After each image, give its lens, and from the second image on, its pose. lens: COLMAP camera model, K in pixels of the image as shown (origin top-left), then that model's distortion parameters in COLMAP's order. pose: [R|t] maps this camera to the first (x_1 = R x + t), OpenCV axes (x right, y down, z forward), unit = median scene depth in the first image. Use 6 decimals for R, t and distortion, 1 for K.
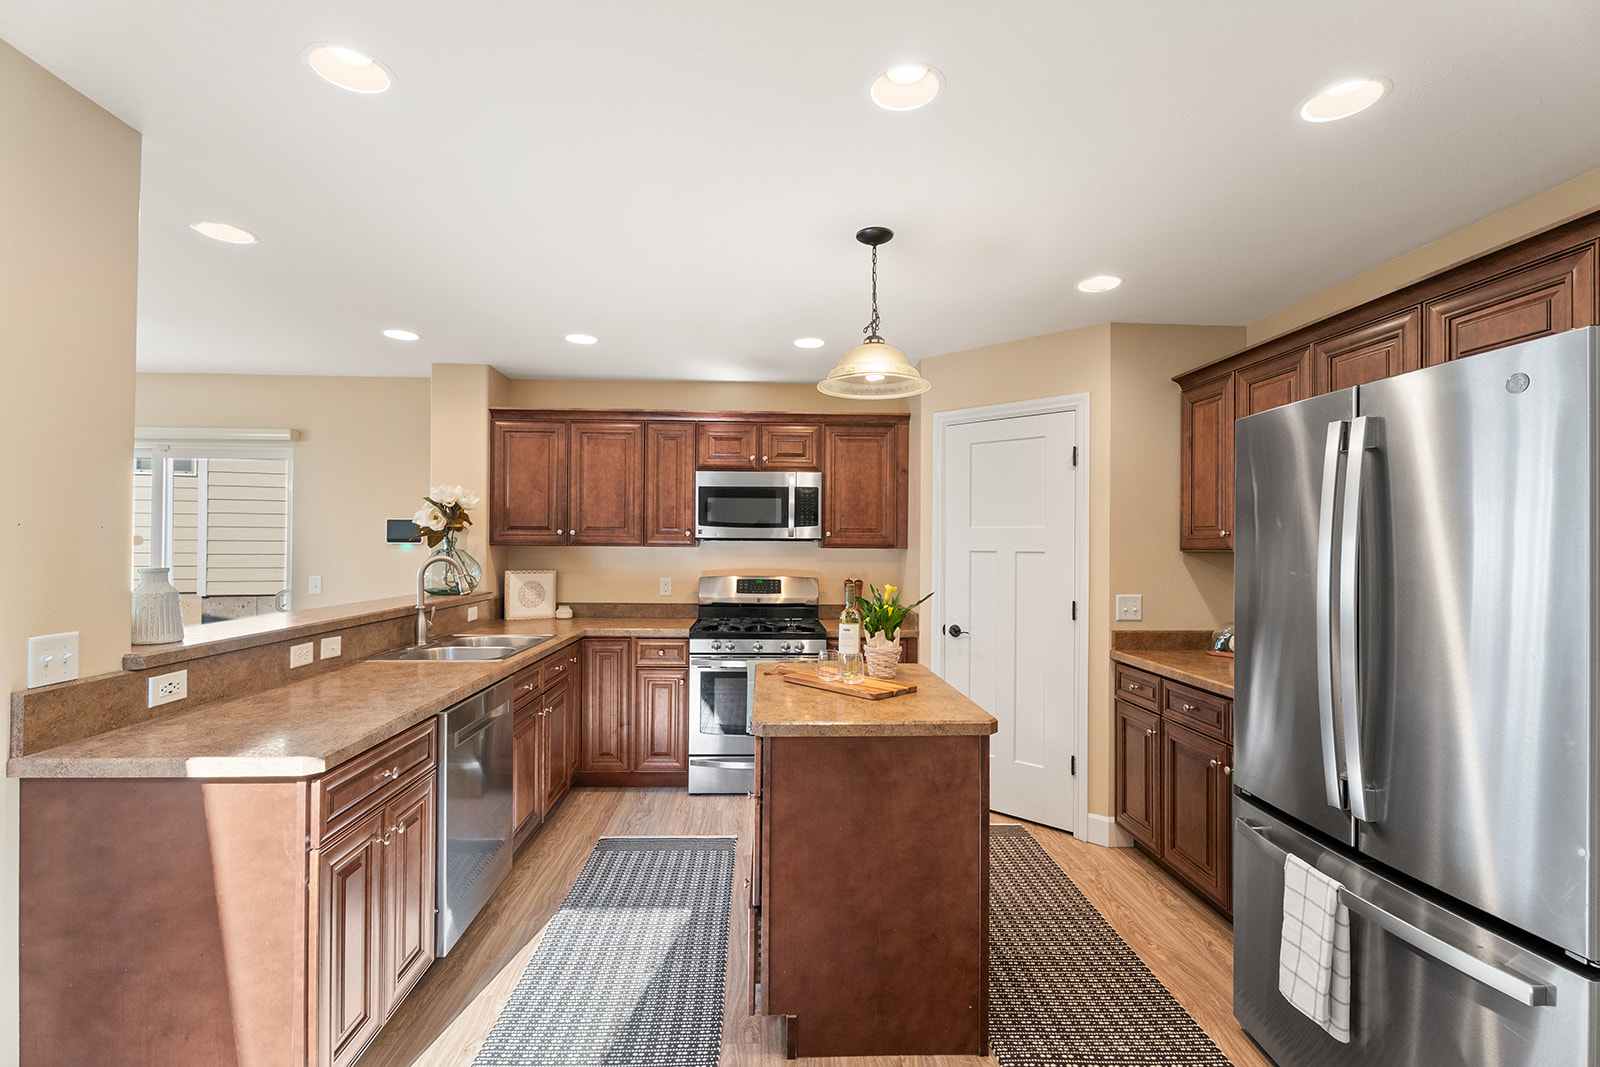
lens RADIAL K [[731.0, 0, 796.3], [0, 731.0, 535.0], [0, 0, 1]] dist [0.000193, 0.000822]
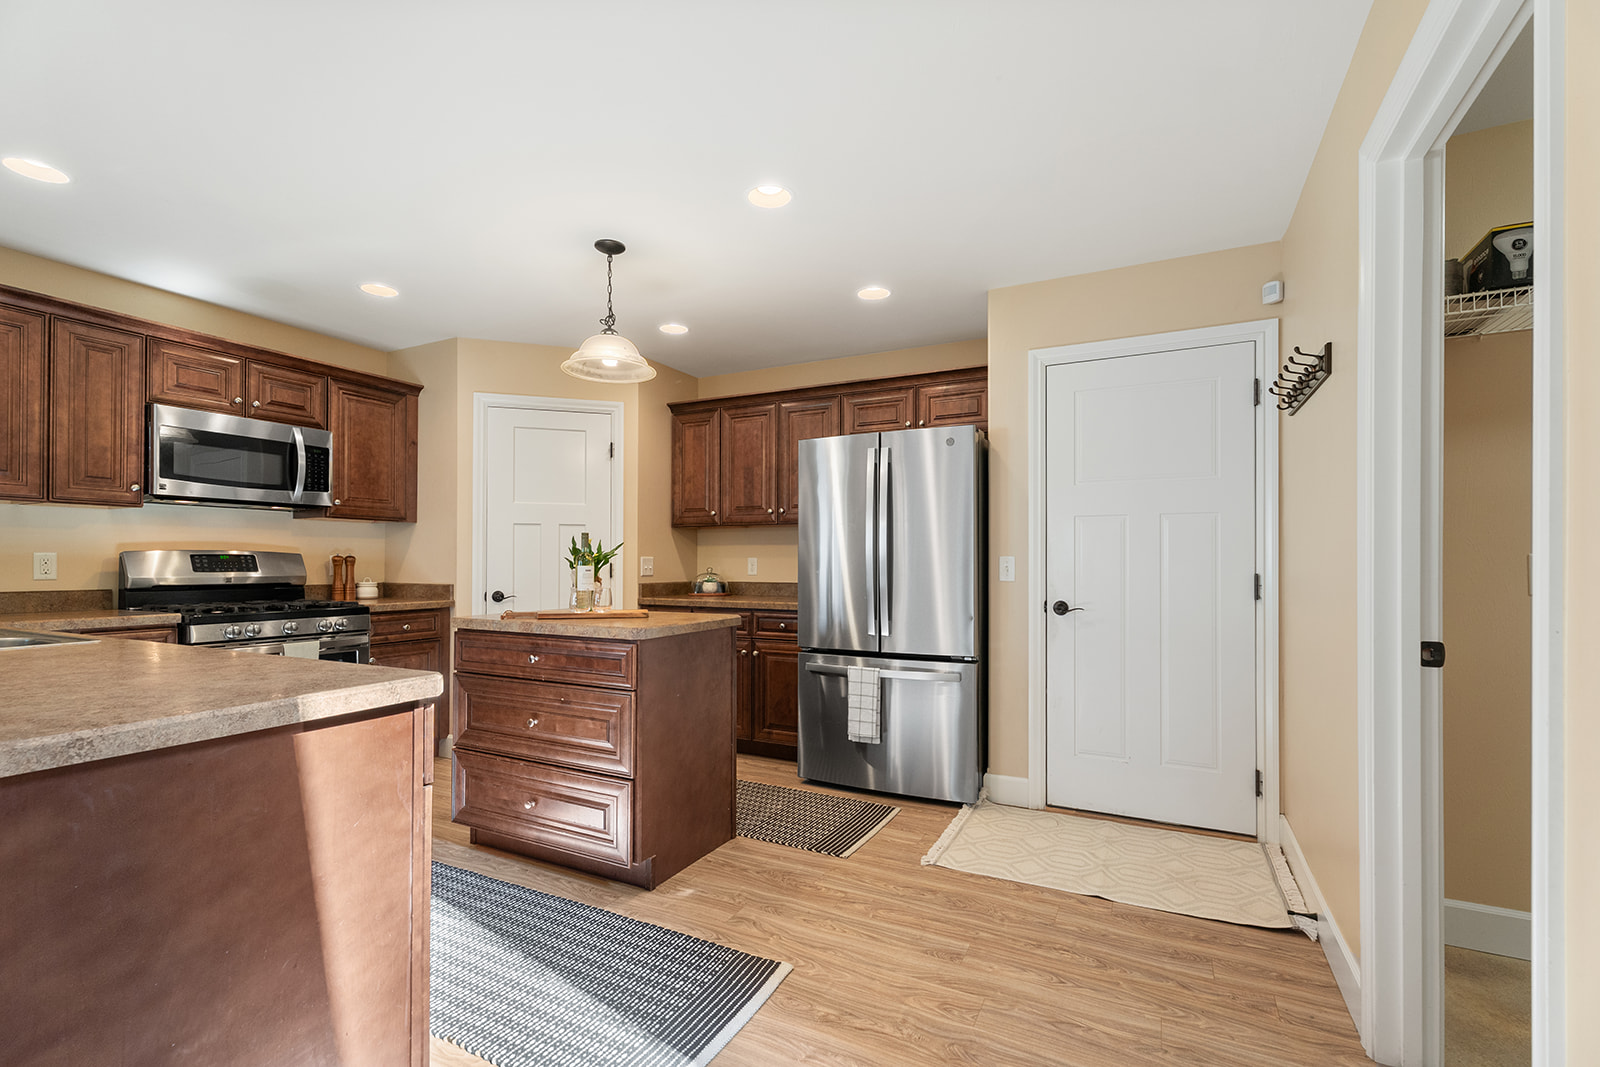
lens RADIAL K [[731.0, 0, 806.4], [0, 731.0, 554.4], [0, 0, 1]] dist [0.000193, 0.000822]
pose [[0.471233, 0.004871, 0.881995, -0.502857], [-0.006409, 0.999977, -0.002099, 0.064567], [-0.881985, -0.004664, 0.471254, 0.081500]]
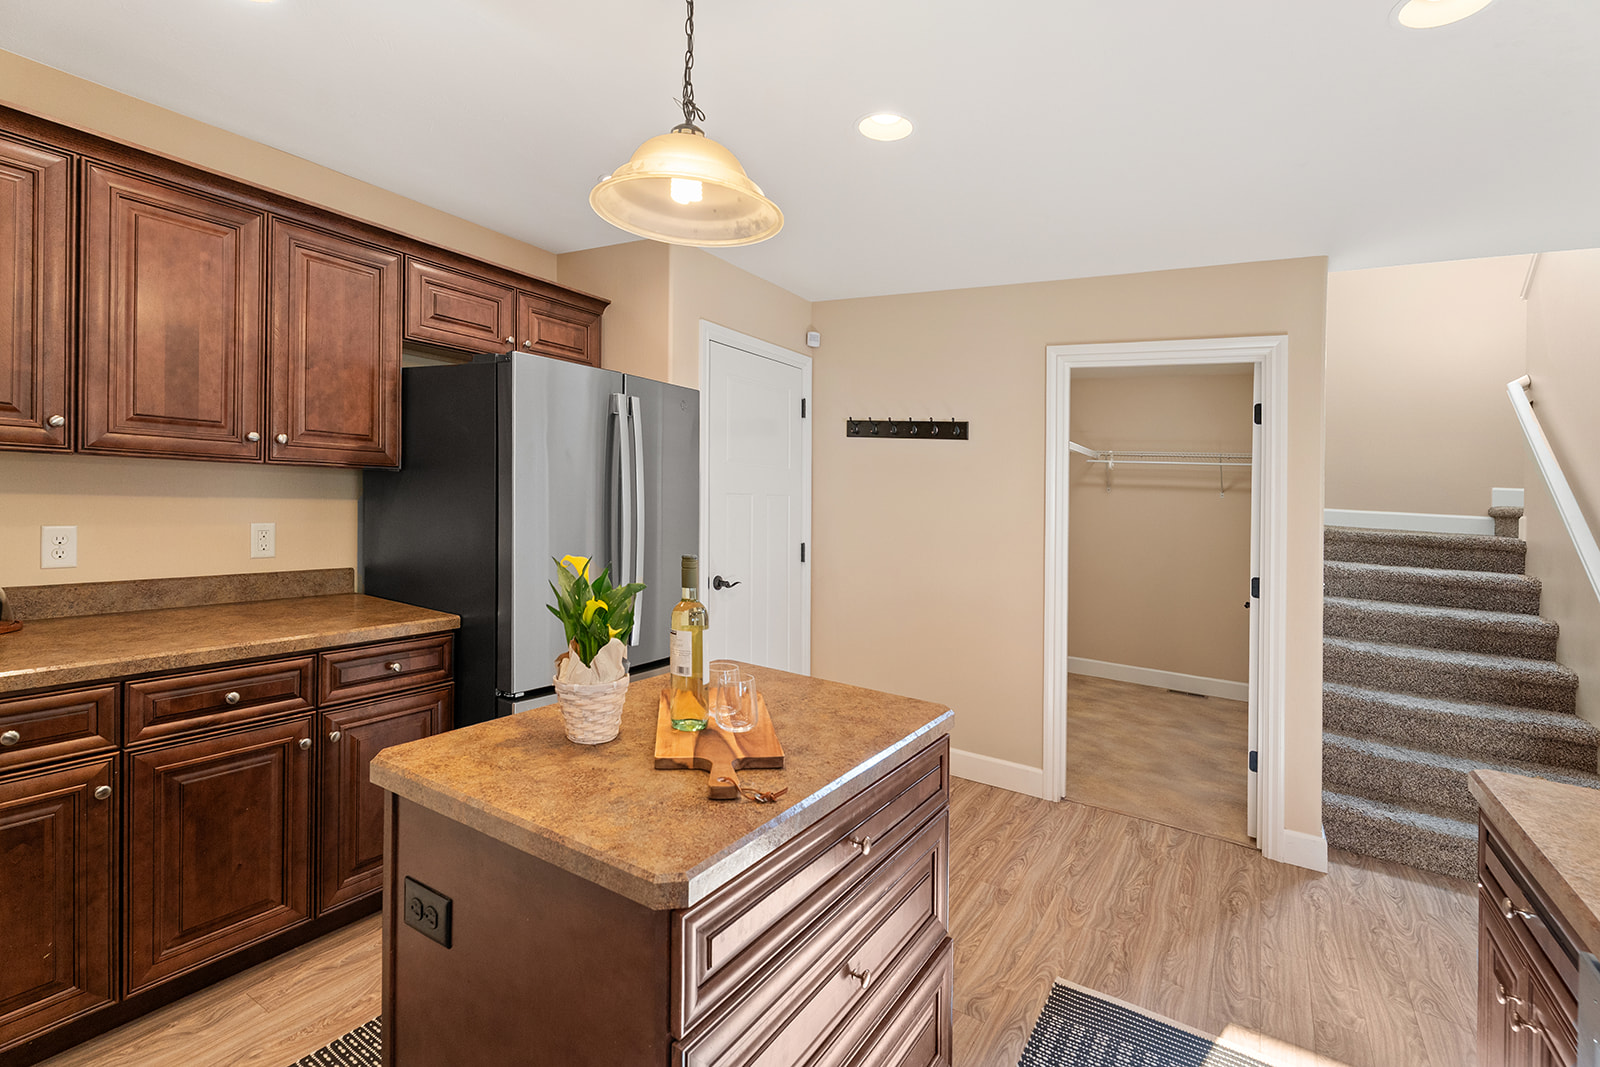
lens RADIAL K [[731.0, 0, 799.8], [0, 731.0, 521.1], [0, 0, 1]] dist [0.000193, 0.000822]
pose [[-0.835505, -0.070941, 0.544884, -0.162648], [-0.060541, 0.997478, 0.037036, 0.005296], [-0.546137, -0.002044, -0.837693, 0.898769]]
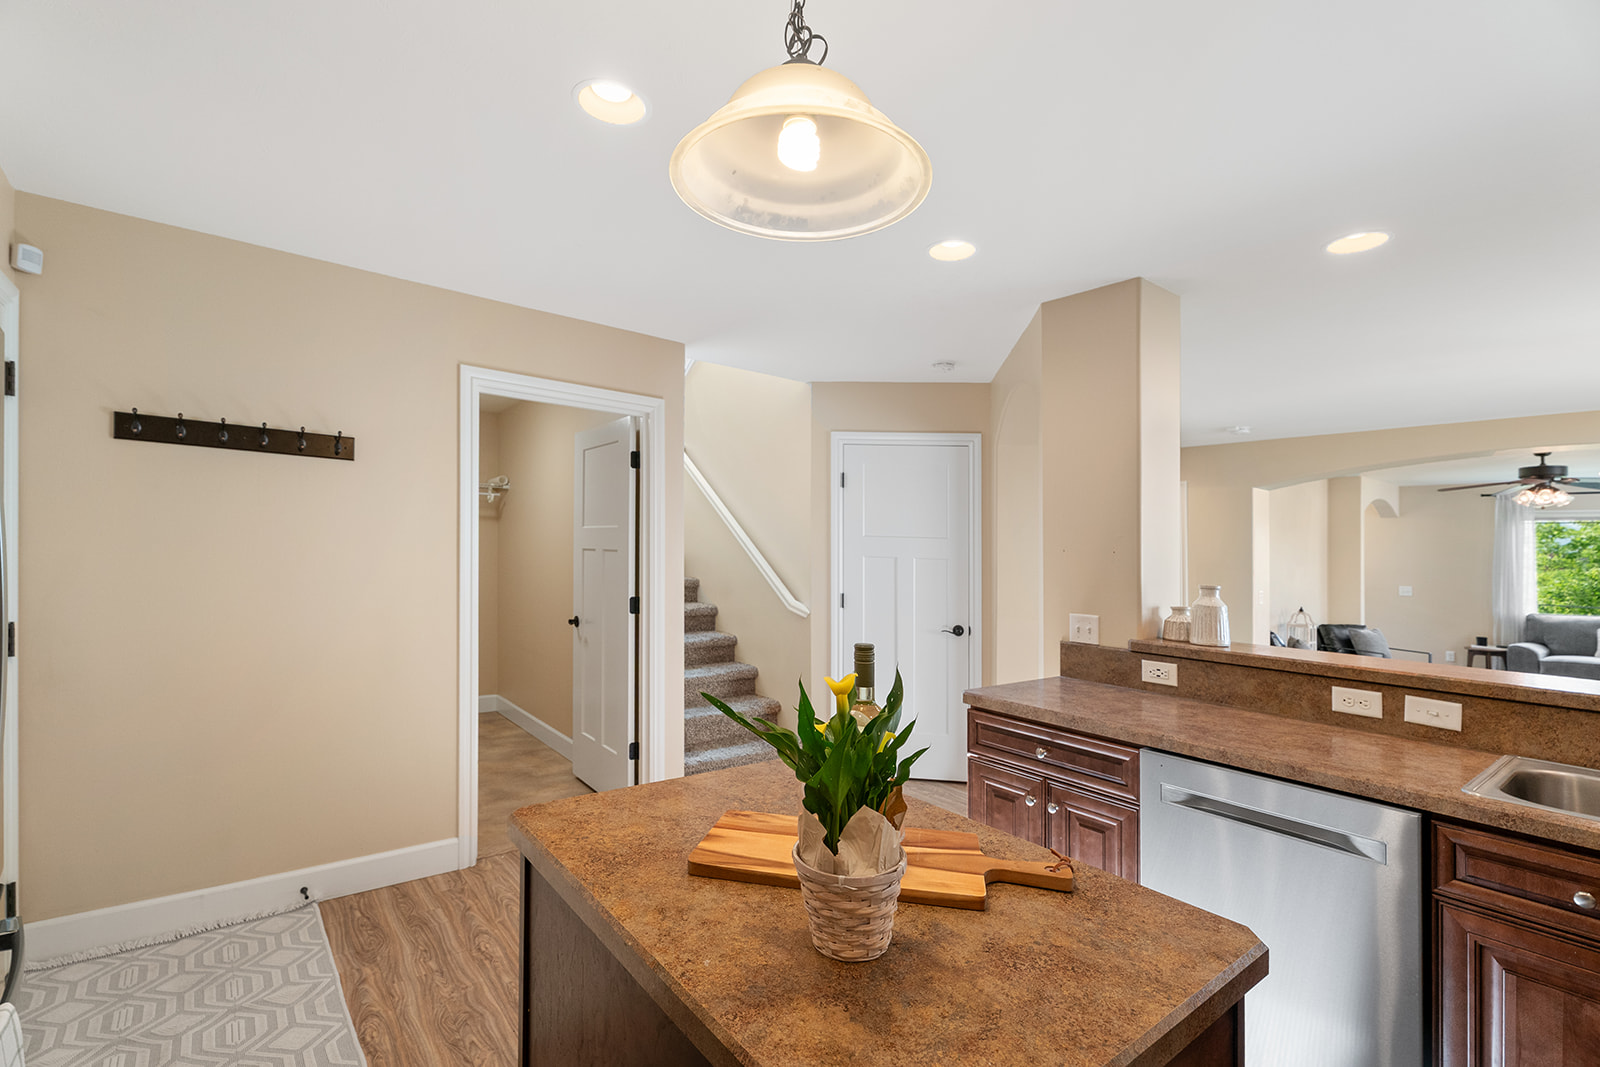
lens RADIAL K [[731.0, 0, 765.1], [0, 731.0, 531.4], [0, 0, 1]] dist [0.000193, 0.000822]
pose [[-0.814841, -0.037156, -0.578492, 0.248125], [-0.025117, 0.999270, -0.028803, 0.004926], [0.579140, -0.008940, -0.815179, 0.835370]]
